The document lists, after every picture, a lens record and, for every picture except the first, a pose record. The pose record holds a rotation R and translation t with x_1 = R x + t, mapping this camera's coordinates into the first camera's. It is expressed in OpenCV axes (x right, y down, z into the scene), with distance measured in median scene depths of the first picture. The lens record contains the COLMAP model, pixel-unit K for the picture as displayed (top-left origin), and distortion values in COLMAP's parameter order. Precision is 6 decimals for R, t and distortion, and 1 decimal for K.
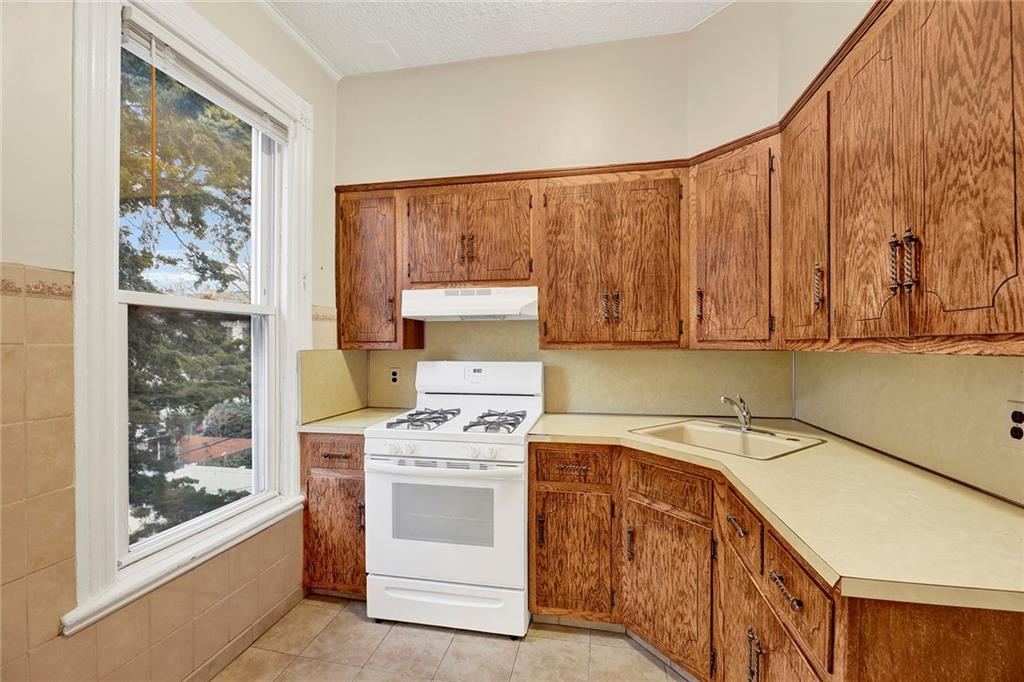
lens RADIAL K [[419.2, 0, 513.3], [0, 419.2, 343.0], [0, 0, 1]] dist [0.000435, -0.001659]
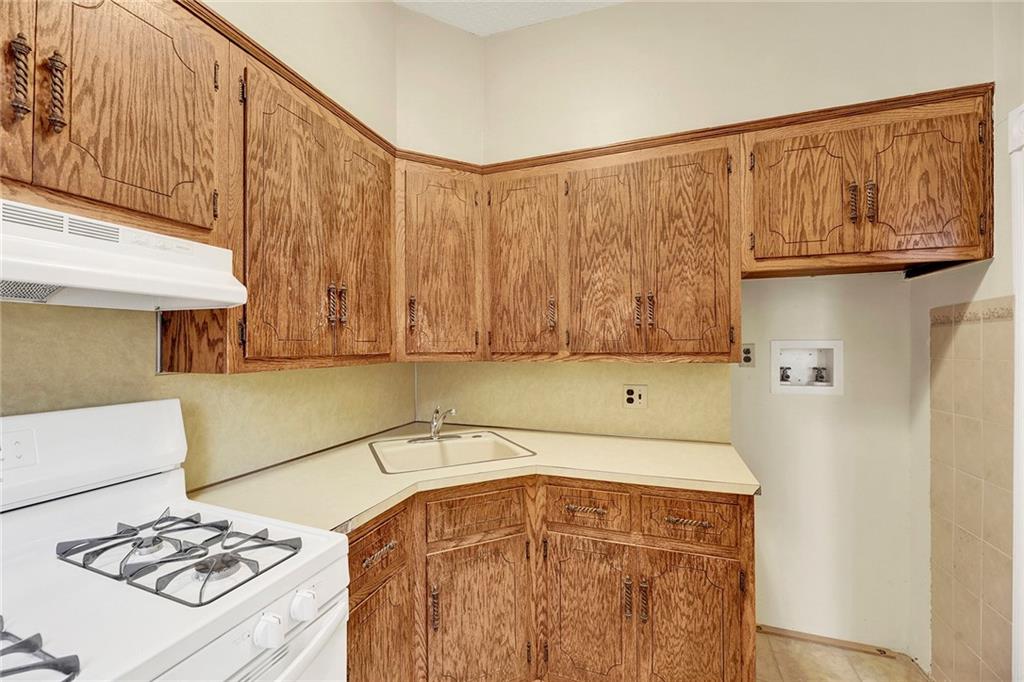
lens RADIAL K [[419.2, 0, 509.7], [0, 419.2, 342.6], [0, 0, 1]] dist [0.000435, -0.001659]
pose [[0.148415, 0.009043, 0.988884, -0.474999], [-0.001321, 0.999959, -0.008946, -0.022453], [-0.988924, 0.000021, 0.148420, 0.711118]]
